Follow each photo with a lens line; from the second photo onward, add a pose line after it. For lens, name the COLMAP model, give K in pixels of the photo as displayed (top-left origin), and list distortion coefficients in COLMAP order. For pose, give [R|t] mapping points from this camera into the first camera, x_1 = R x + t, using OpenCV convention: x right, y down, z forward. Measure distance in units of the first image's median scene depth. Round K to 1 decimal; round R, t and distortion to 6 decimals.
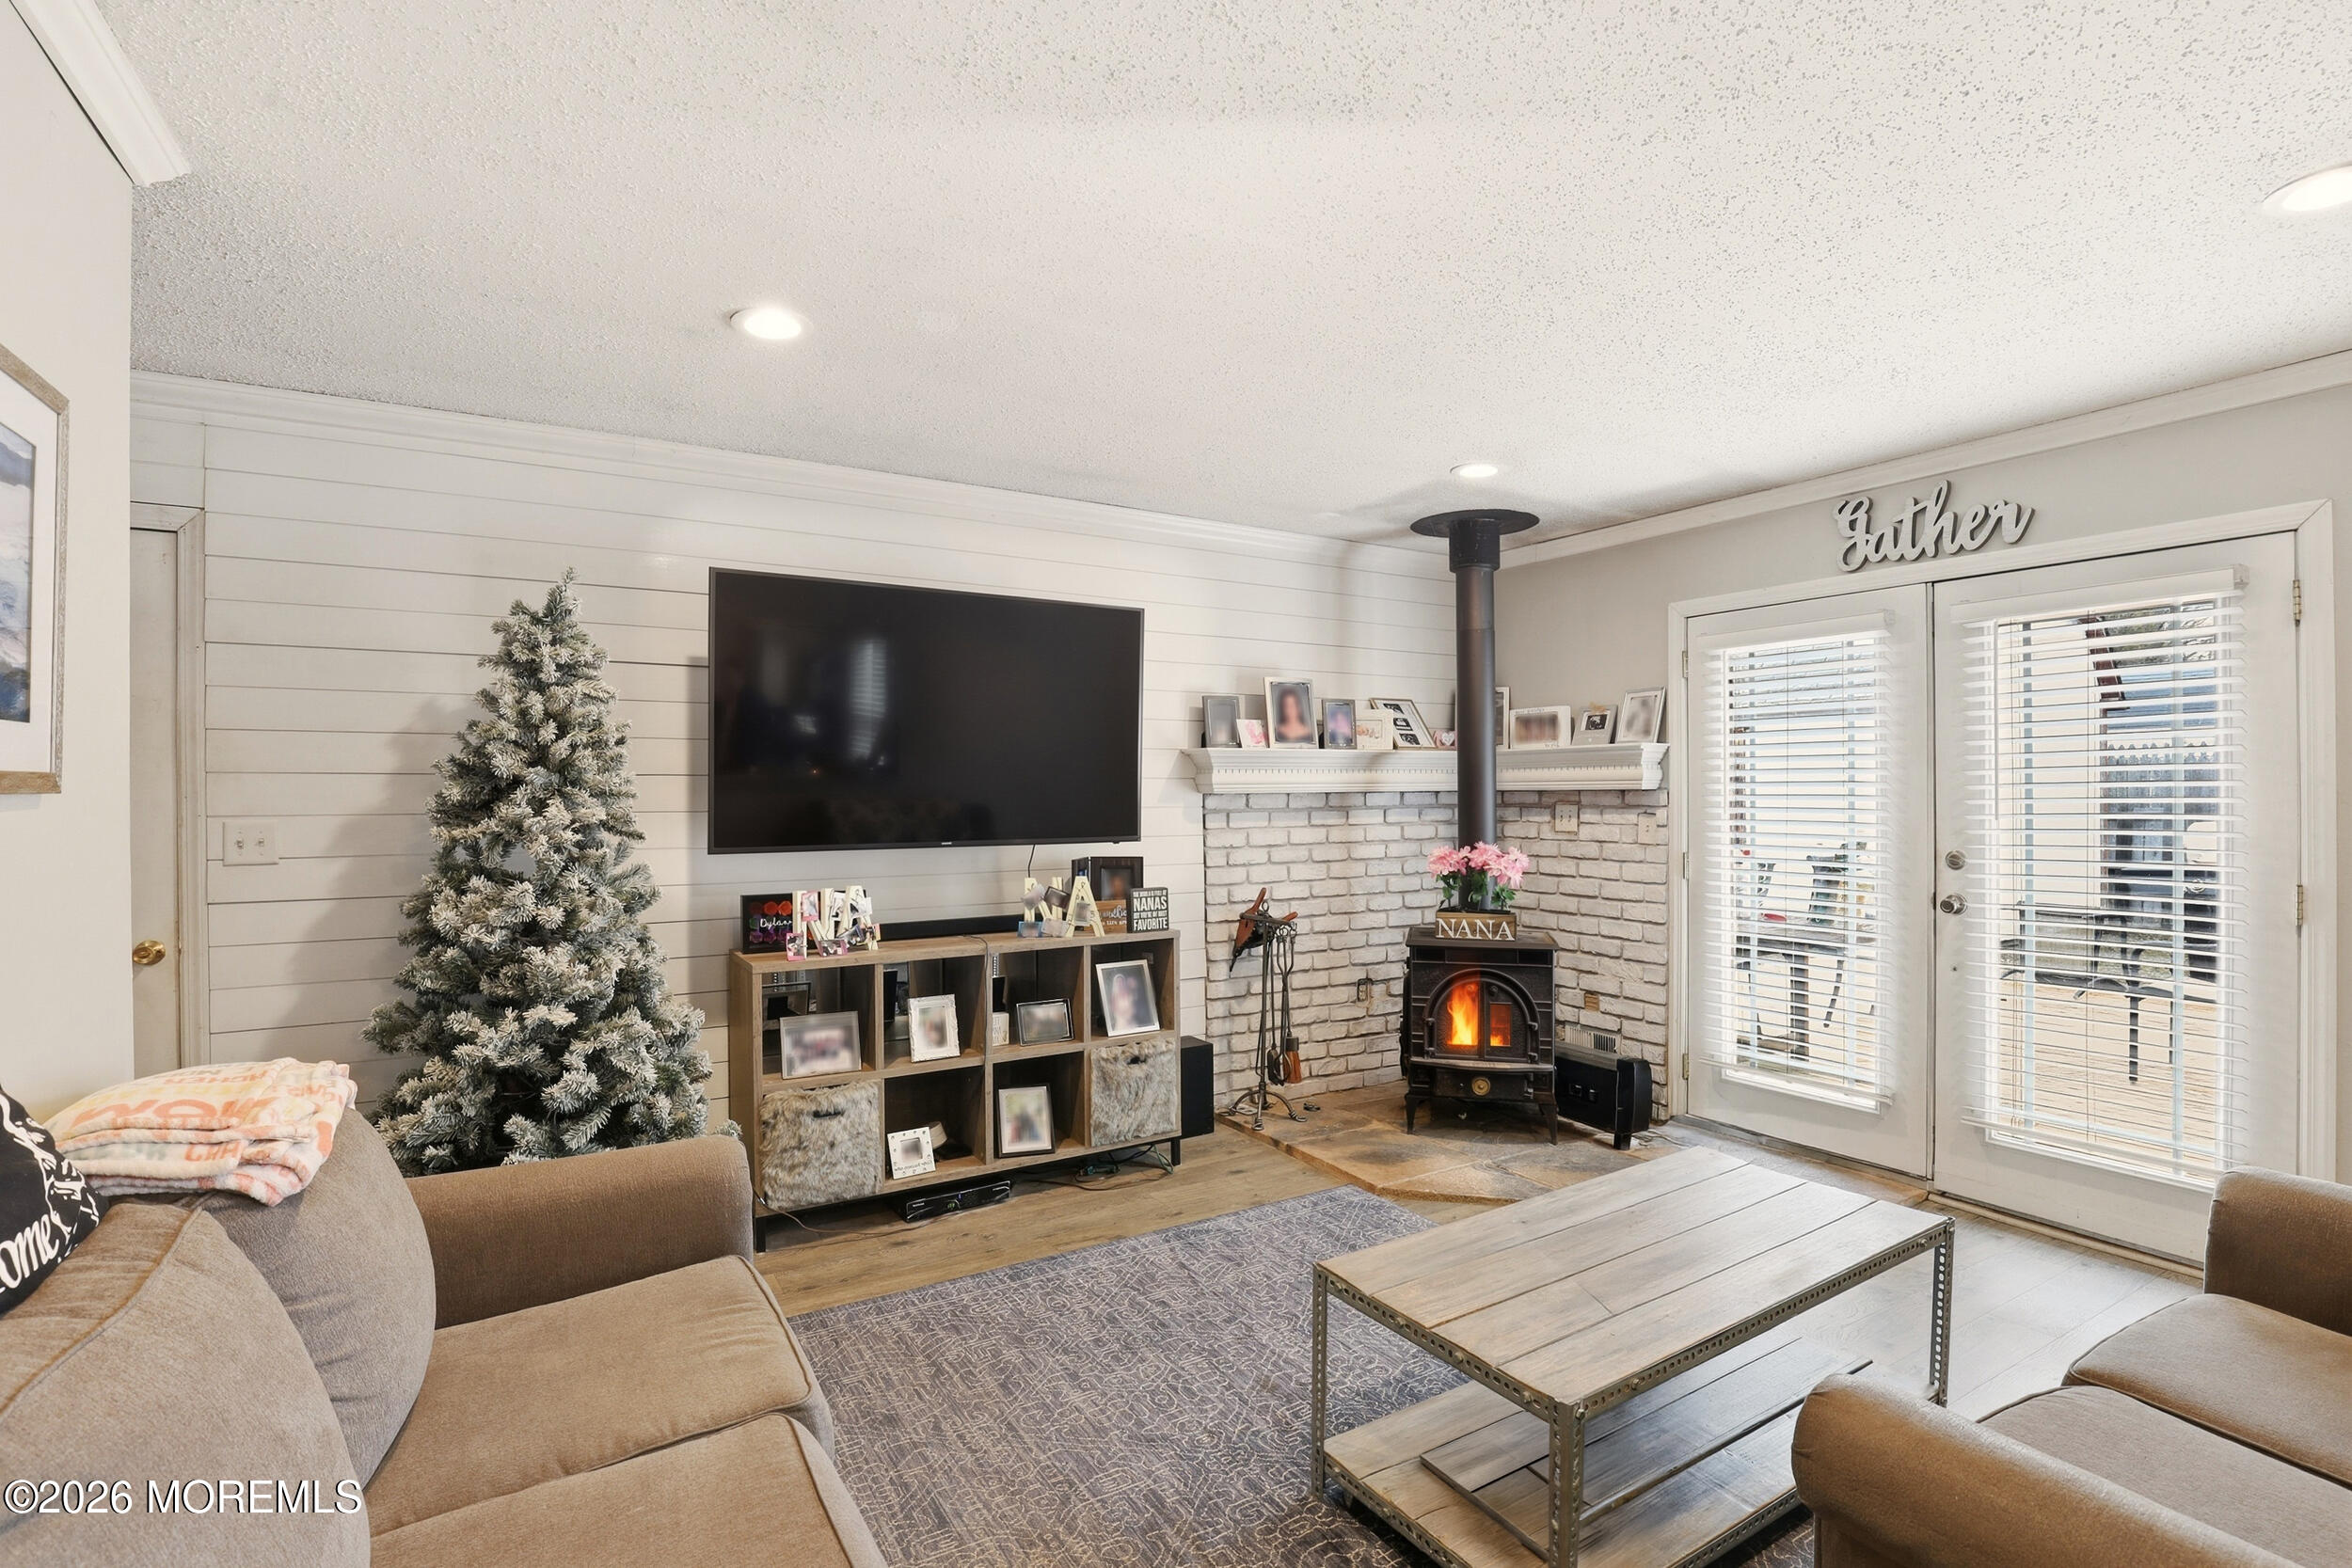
lens RADIAL K [[1082.5, 0, 1168.6], [0, 1082.5, 791.1], [0, 0, 1]] dist [-0.032042, 0.004401]
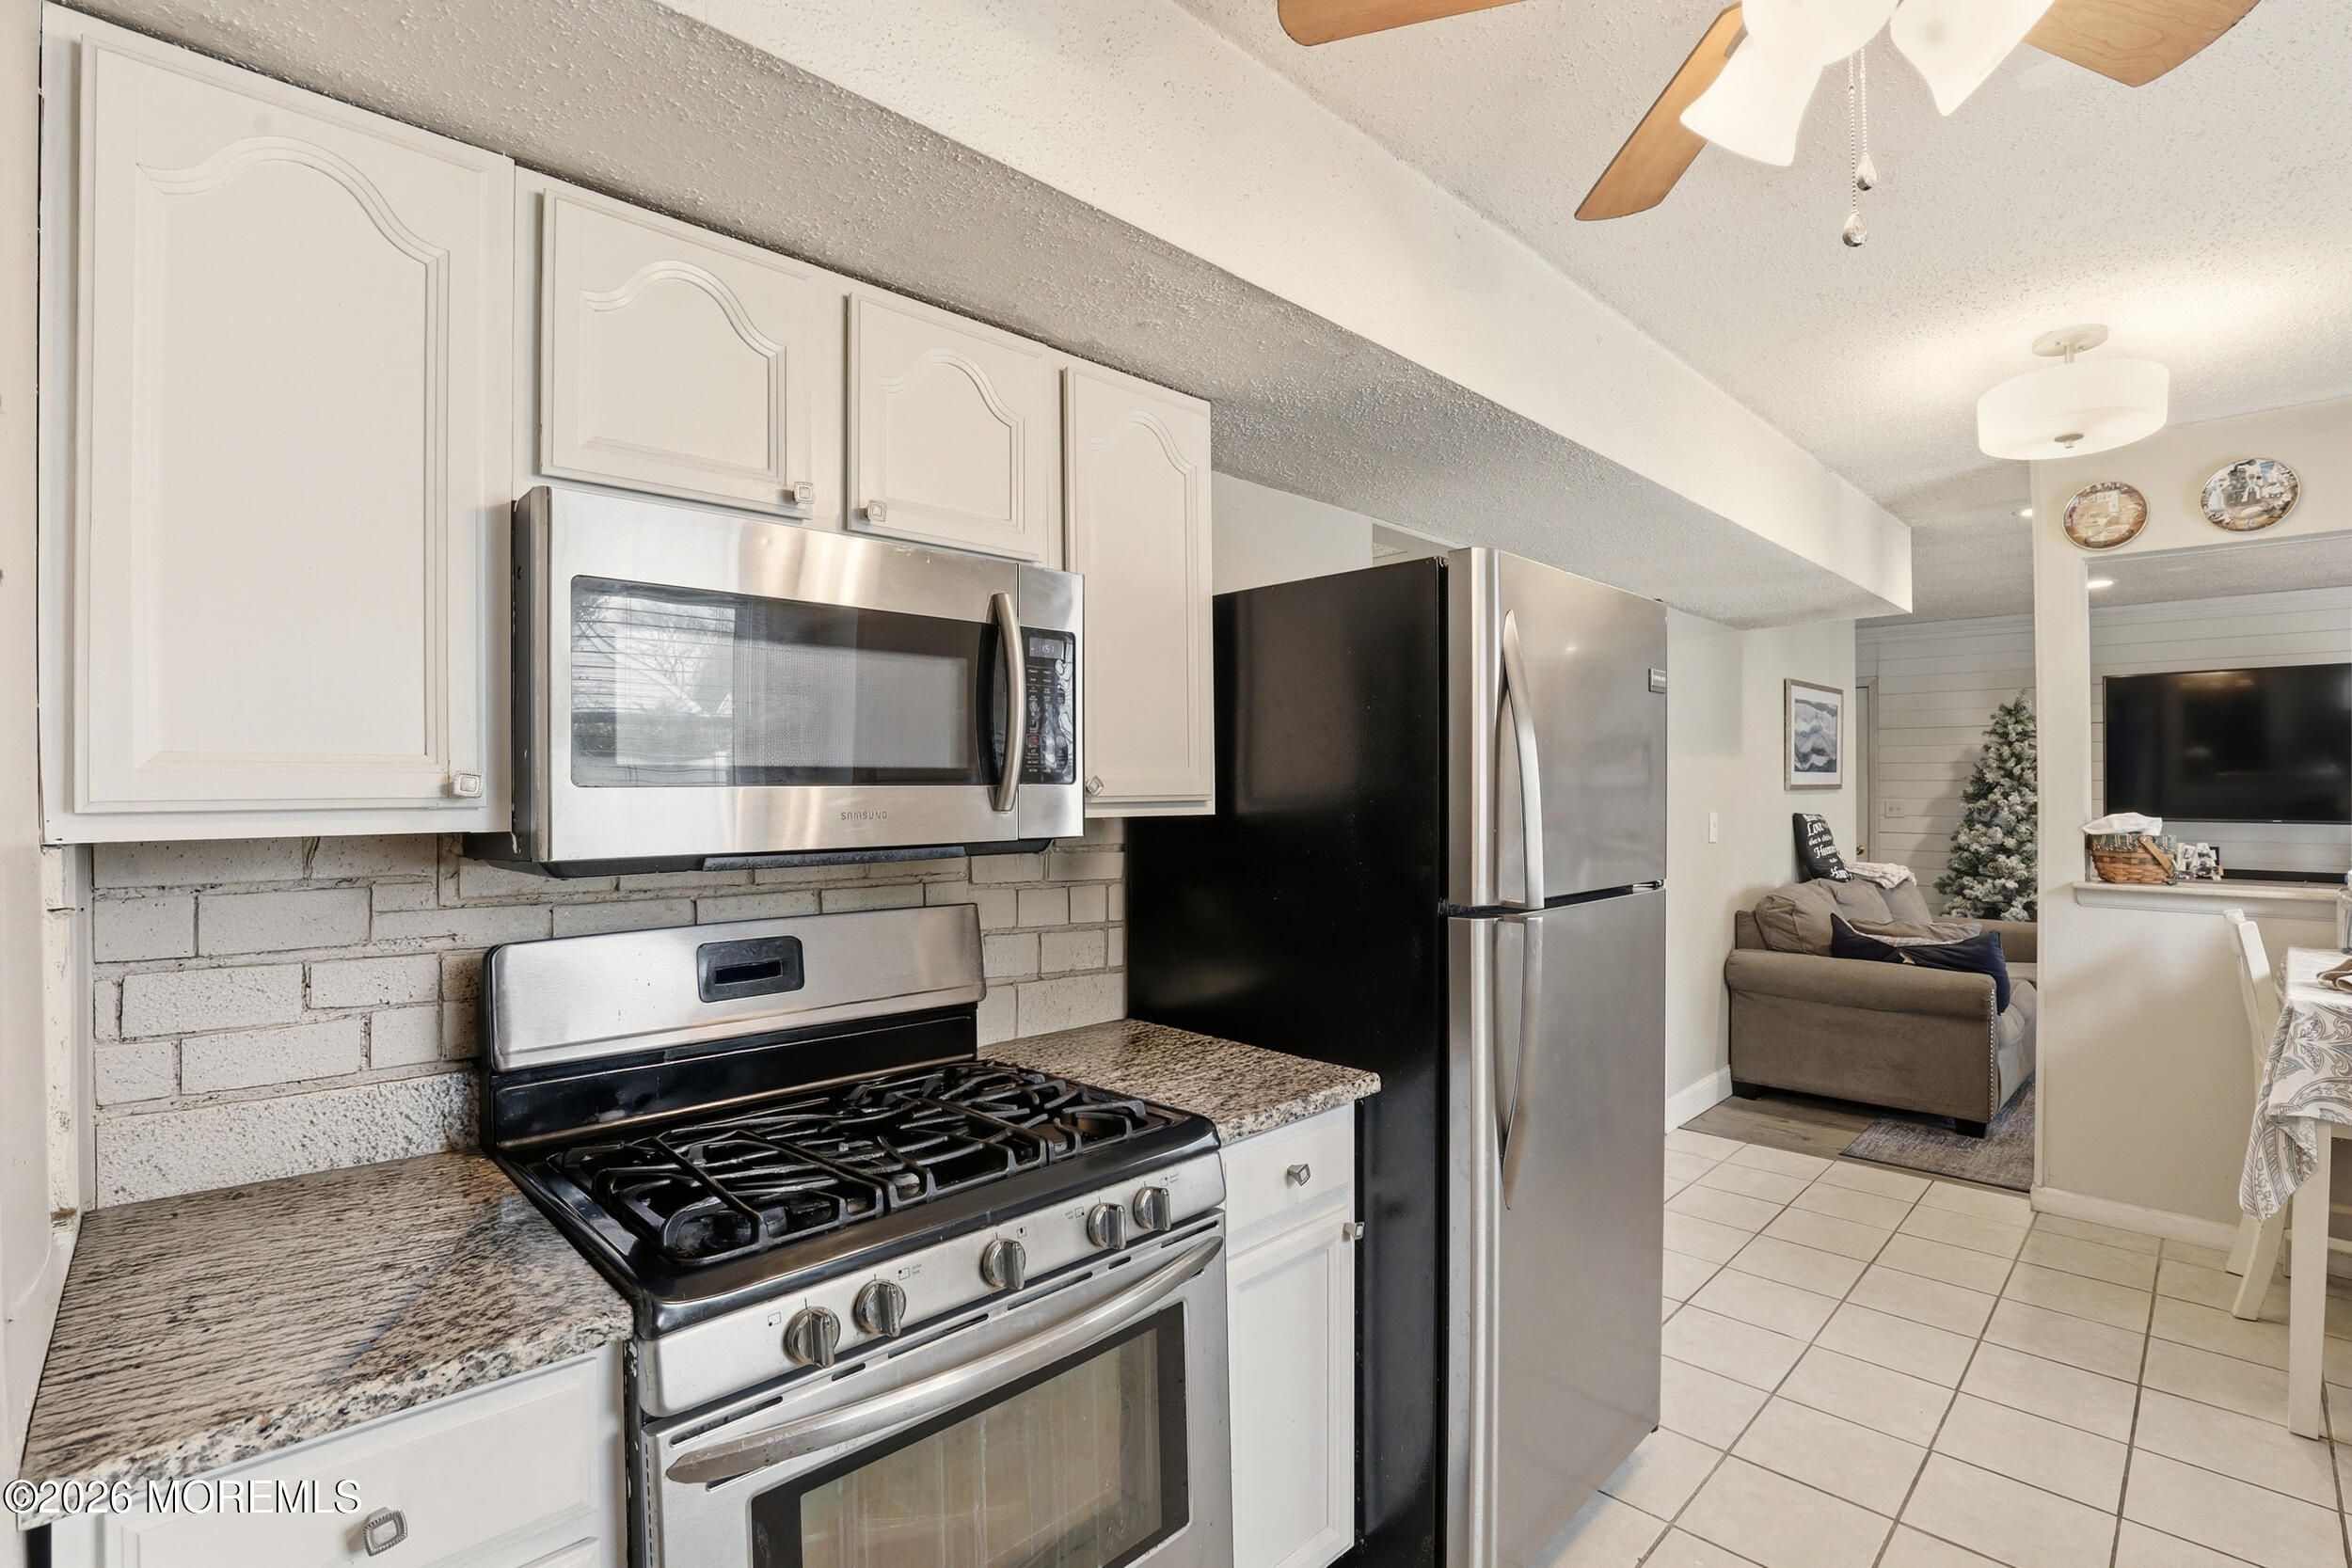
lens RADIAL K [[1082.5, 0, 1166.2], [0, 1082.5, 791.4], [0, 0, 1]] dist [-0.032042, 0.004401]
pose [[0.233474, 0.006412, -0.972342, 1.229900], [-0.000259, 0.999979, 0.006532, -0.008748], [0.972363, -0.001273, 0.233471, -1.310523]]
